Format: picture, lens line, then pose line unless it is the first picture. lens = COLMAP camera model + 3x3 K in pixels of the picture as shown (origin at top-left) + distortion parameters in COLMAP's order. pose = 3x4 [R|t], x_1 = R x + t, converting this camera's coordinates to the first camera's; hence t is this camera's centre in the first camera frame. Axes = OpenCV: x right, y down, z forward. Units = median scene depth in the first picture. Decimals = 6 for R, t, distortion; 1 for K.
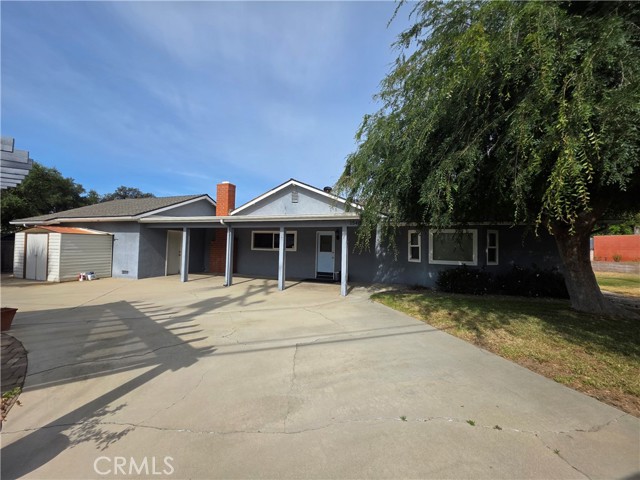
lens RADIAL K [[253.1, 0, 320.0], [0, 253.1, 240.0], [0, 0, 1]] dist [-0.000268, -0.000344]
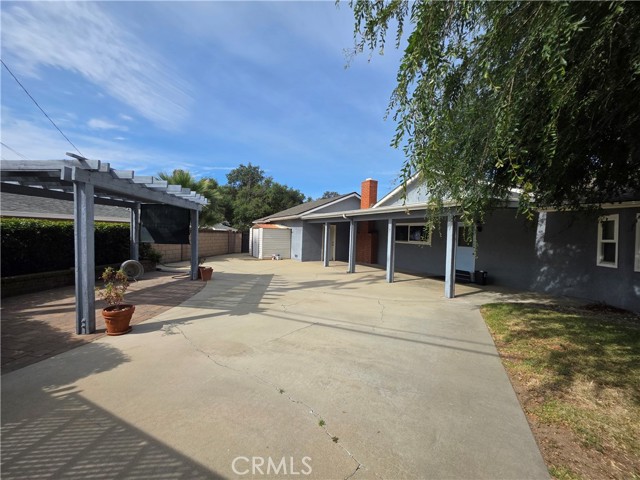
lens RADIAL K [[253.1, 0, 320.0], [0, 253.1, 240.0], [0, 0, 1]] dist [-0.000268, -0.000344]
pose [[0.749975, 0.017715, -0.661229, 0.276067], [-0.001260, 0.999678, 0.025353, 0.006411], [0.661465, -0.018181, 0.749756, 0.071872]]
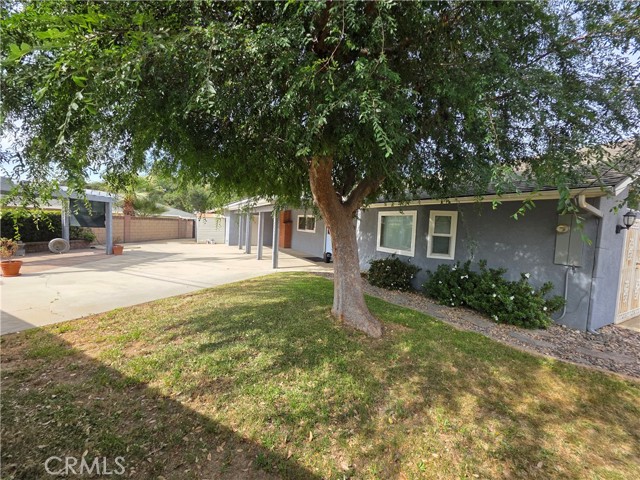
lens RADIAL K [[253.1, 0, 320.0], [0, 253.1, 240.0], [0, 0, 1]] dist [-0.000268, -0.000344]
pose [[0.751598, 0.057200, -0.657137, 0.889754], [-0.020760, 0.997791, 0.063108, 0.005553], [0.659295, -0.033789, 0.751125, 0.207971]]
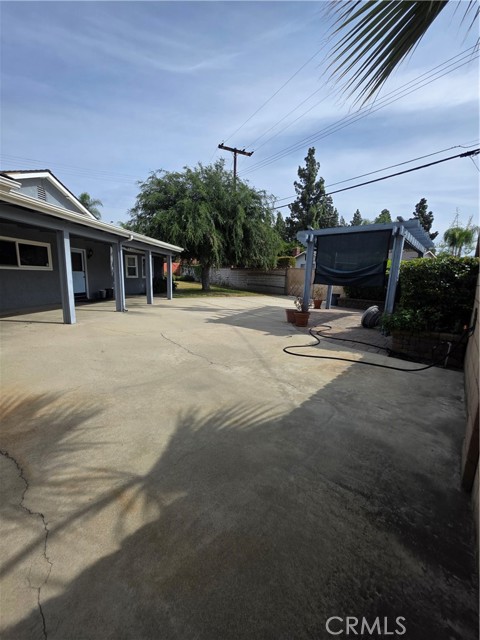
lens RADIAL K [[253.1, 0, 240.0], [0, 253.1, 320.0], [0, 0, 1]] dist [-0.000268, -0.000344]
pose [[-0.260473, -0.193026, 0.945989, -1.349984], [-0.055159, 0.981186, 0.185020, 0.023753], [-0.963904, -0.003987, -0.266219, 0.852907]]
